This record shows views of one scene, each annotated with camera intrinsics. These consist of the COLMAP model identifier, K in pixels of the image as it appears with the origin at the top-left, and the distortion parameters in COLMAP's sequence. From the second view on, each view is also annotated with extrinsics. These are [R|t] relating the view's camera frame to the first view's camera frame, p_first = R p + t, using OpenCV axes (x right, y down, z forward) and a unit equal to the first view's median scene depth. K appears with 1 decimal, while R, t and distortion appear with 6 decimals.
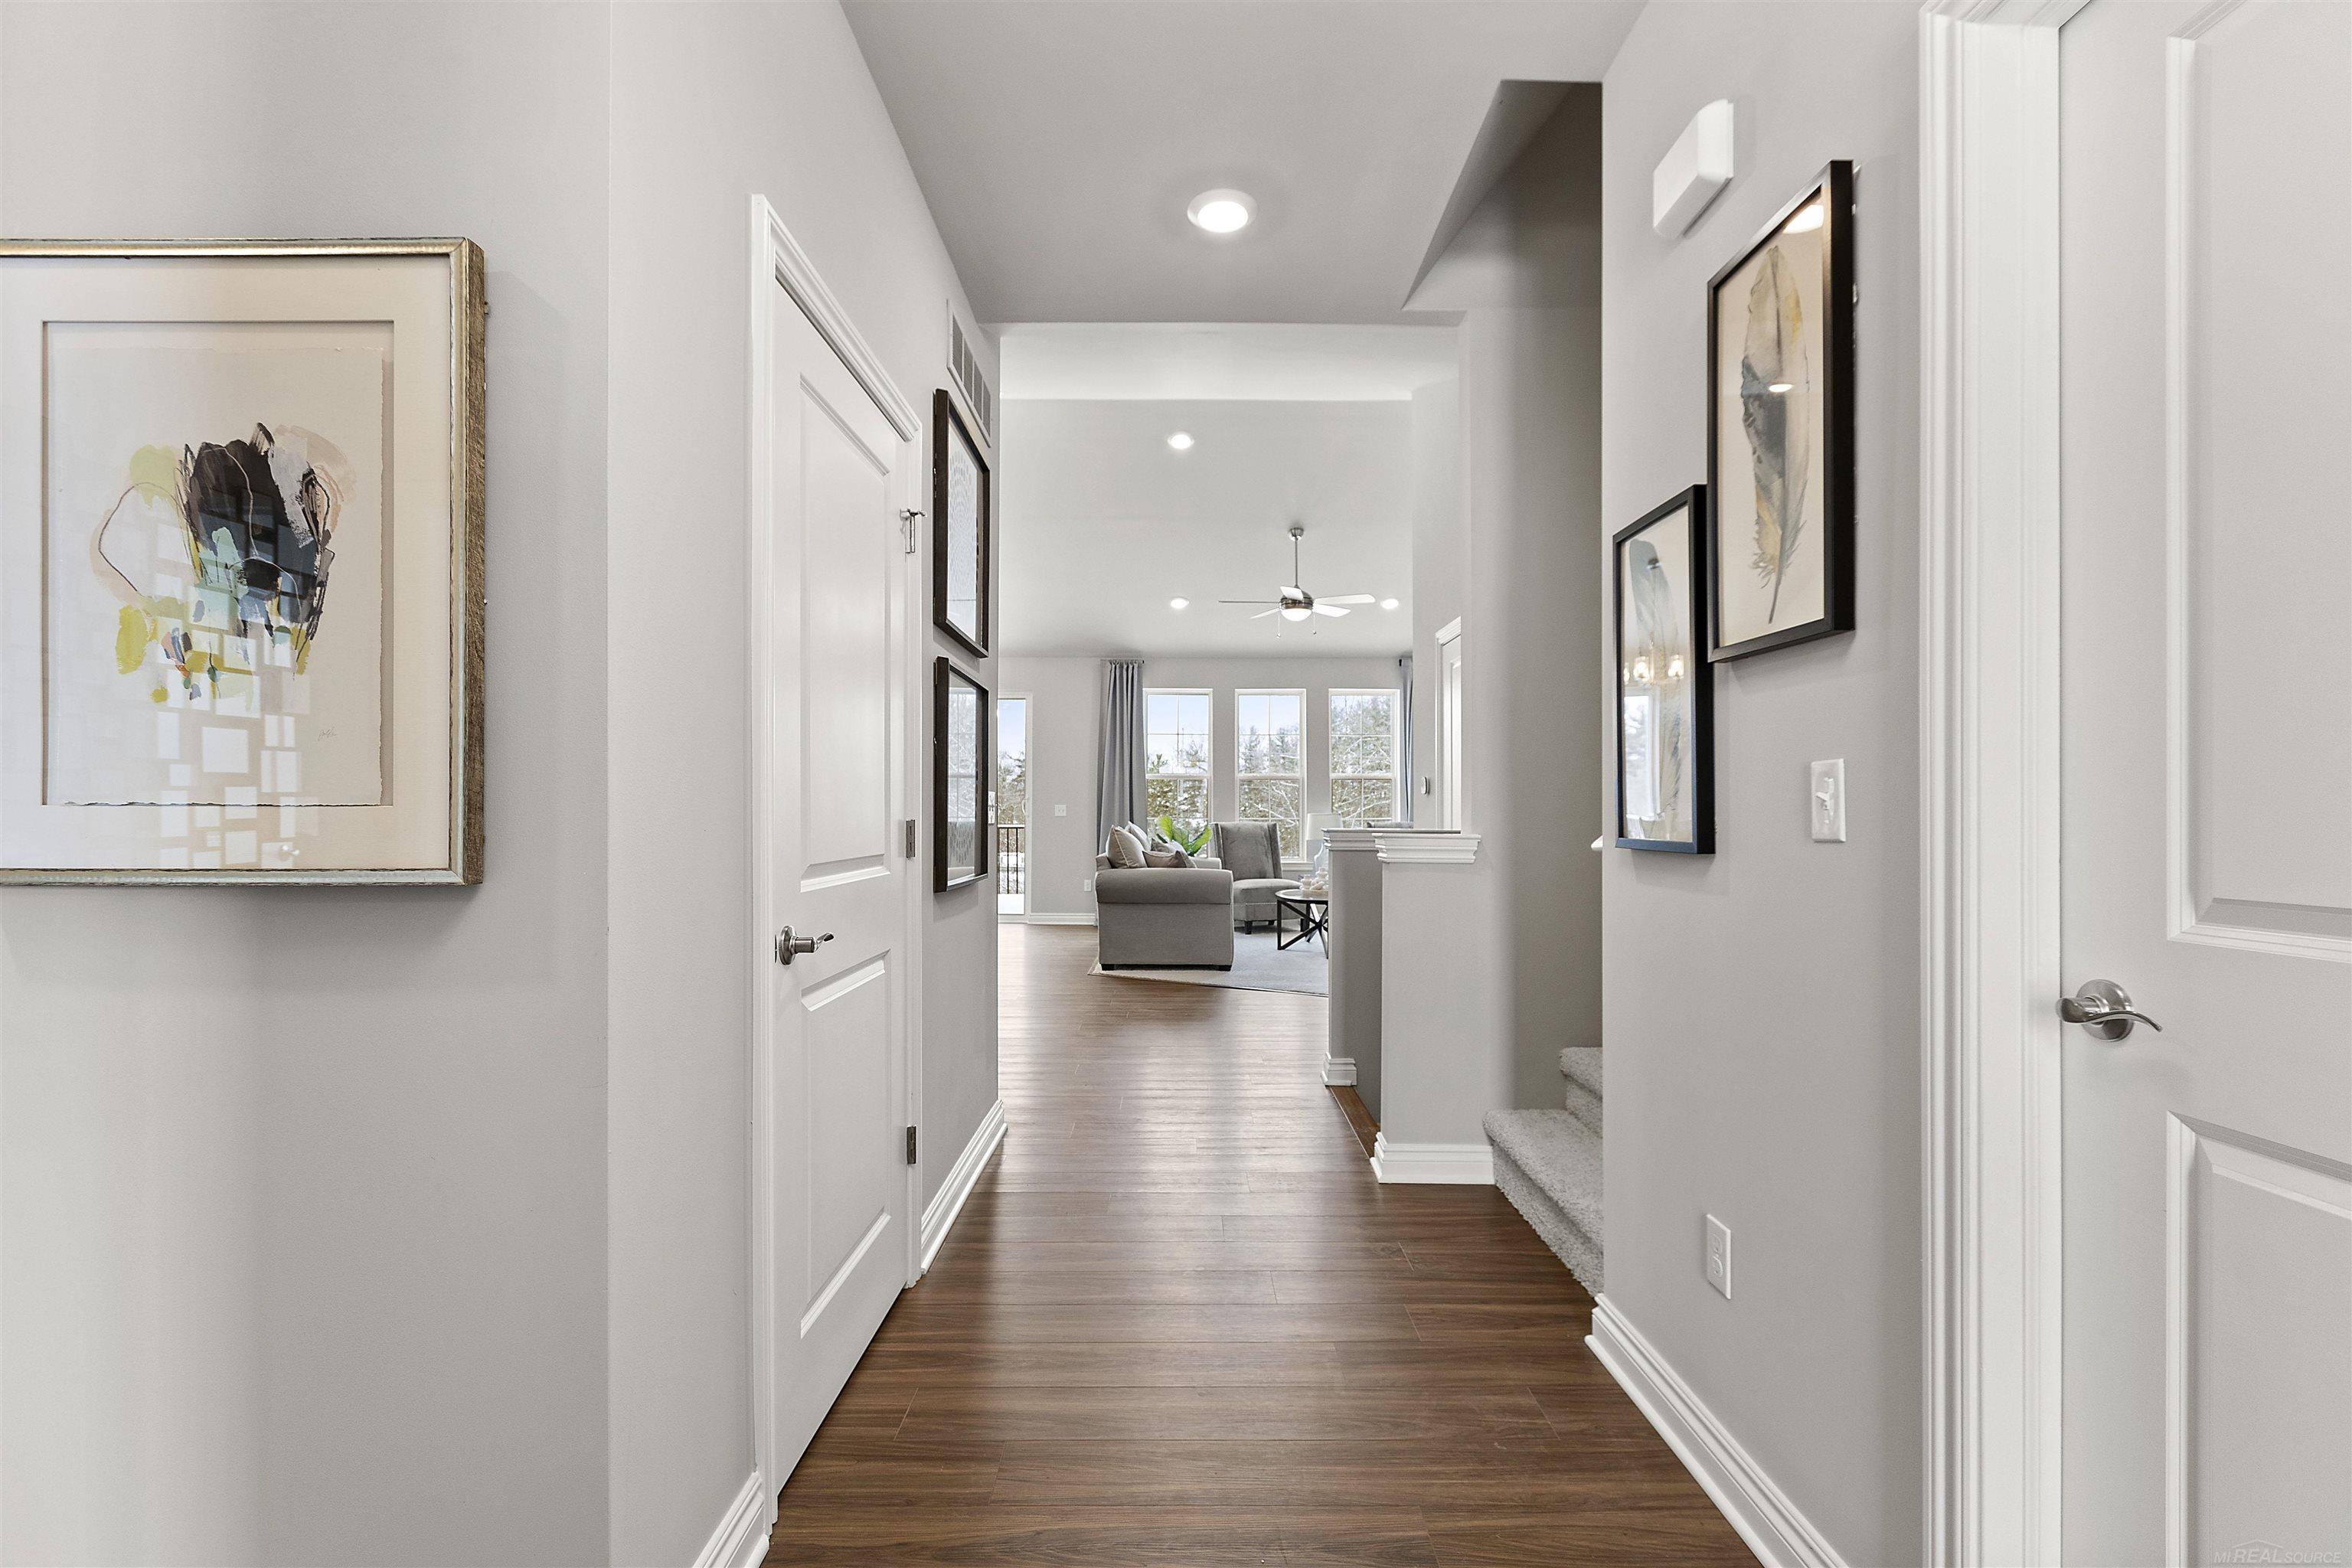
lens RADIAL K [[1058.1, 0, 1181.7], [0, 1058.1, 803.5], [0, 0, 1]] dist [0.000862, 0.000443]
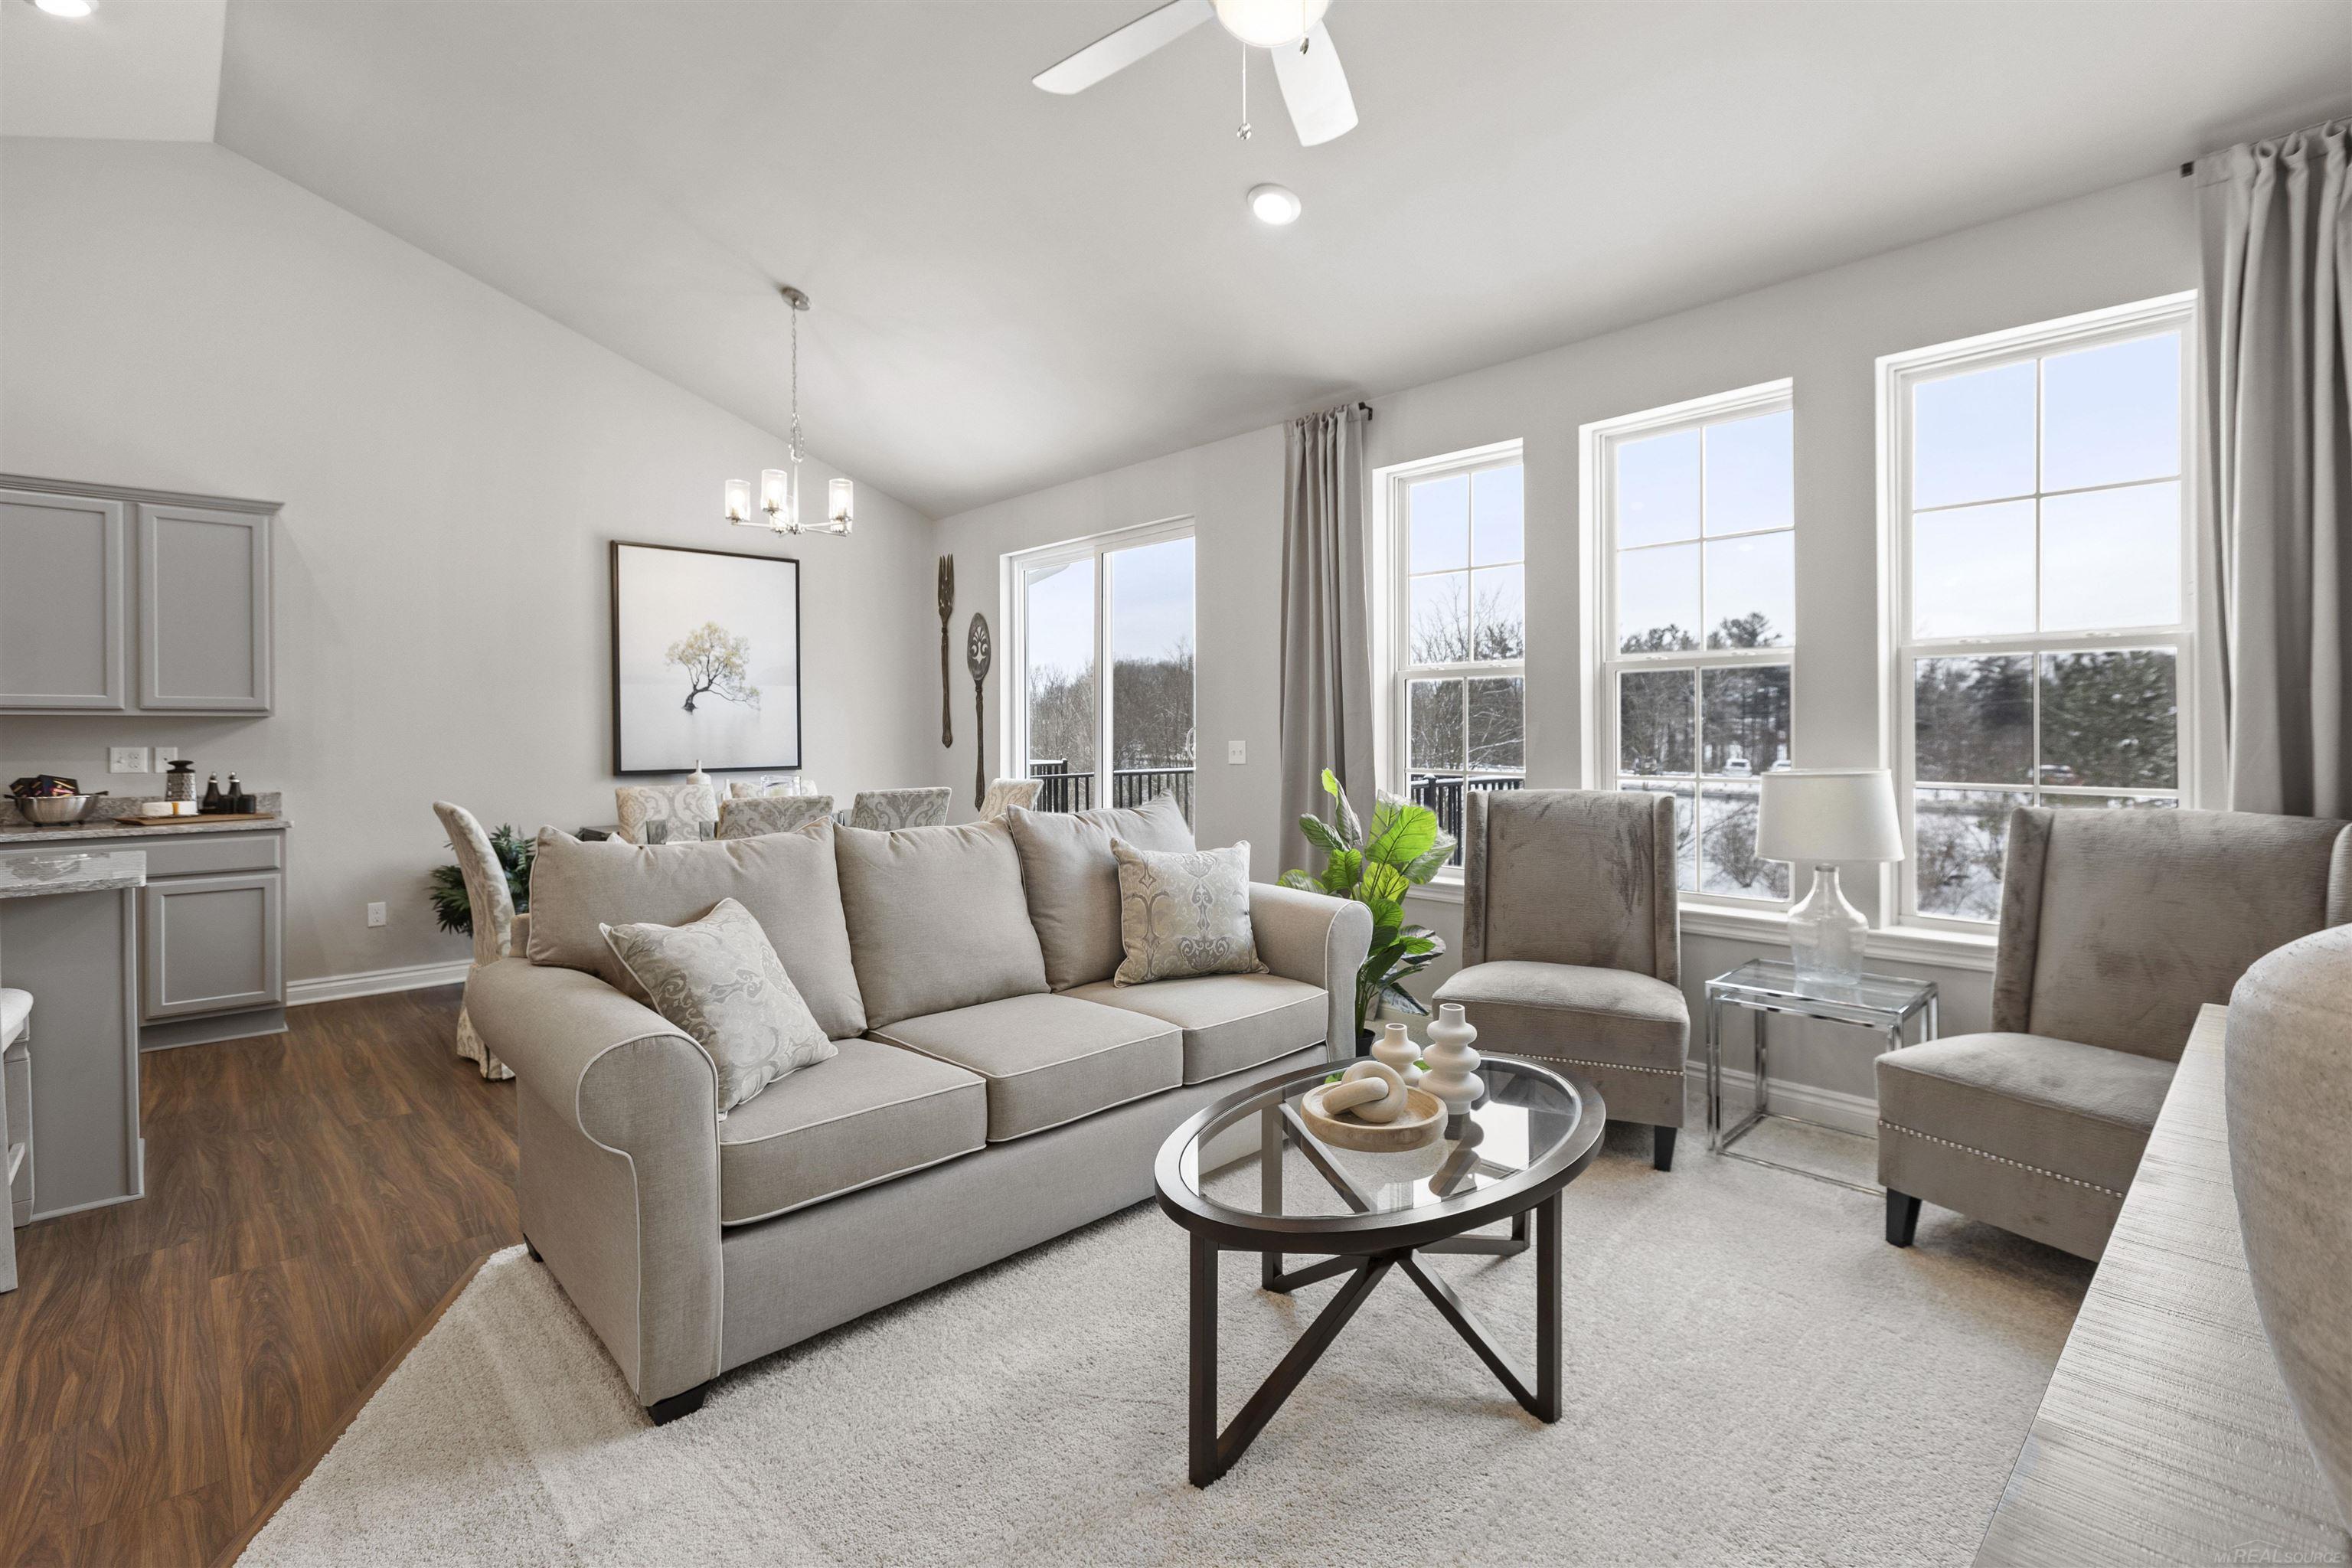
lens RADIAL K [[1058.1, 0, 1170.3], [0, 1058.1, 735.0], [0, 0, 1]] dist [0.000862, 0.000443]
pose [[0.686709, -0.005216, -0.726914, 0.218550], [0.014658, 0.999870, 0.006673, -0.005154], [0.726785, -0.015237, 0.686696, 0.649194]]
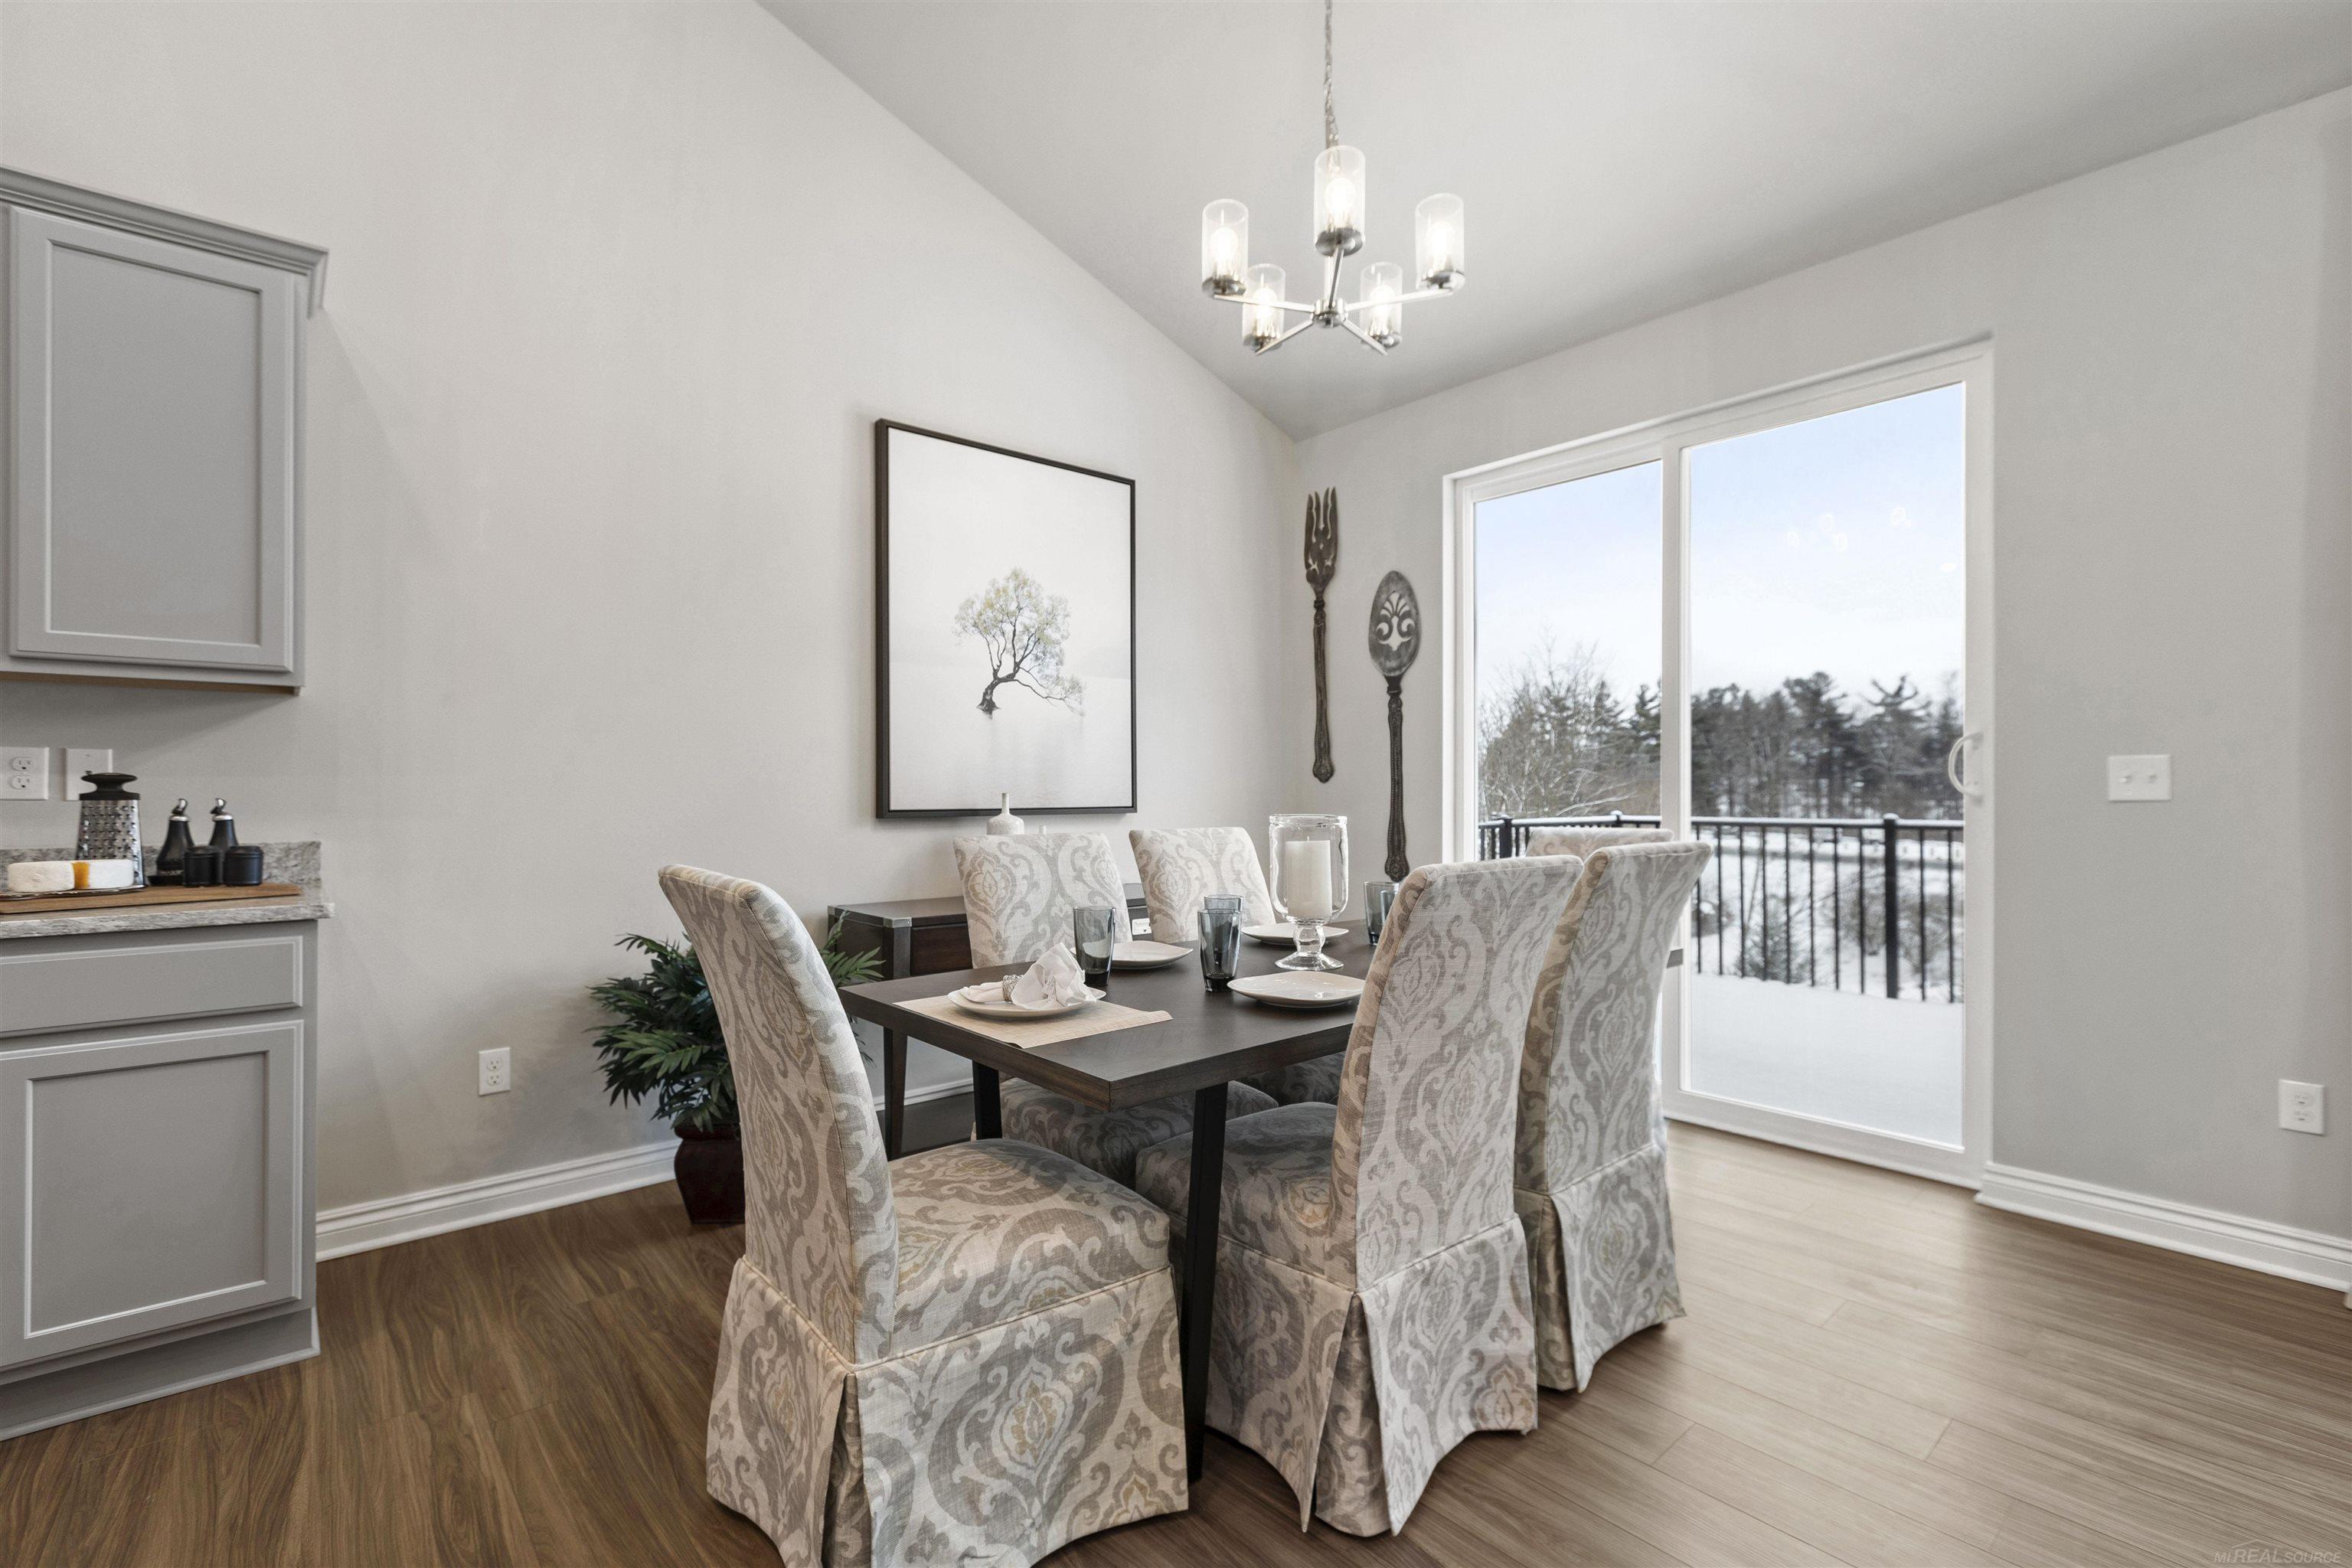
lens RADIAL K [[1058.1, 0, 1186.9], [0, 1058.1, 783.9], [0, 0, 1]] dist [0.000862, 0.000443]
pose [[0.657604, -0.007110, -0.753330, -0.077177], [0.009385, 0.999955, -0.001245, 0.006390], [0.753305, -0.006252, 0.657641, 0.674602]]
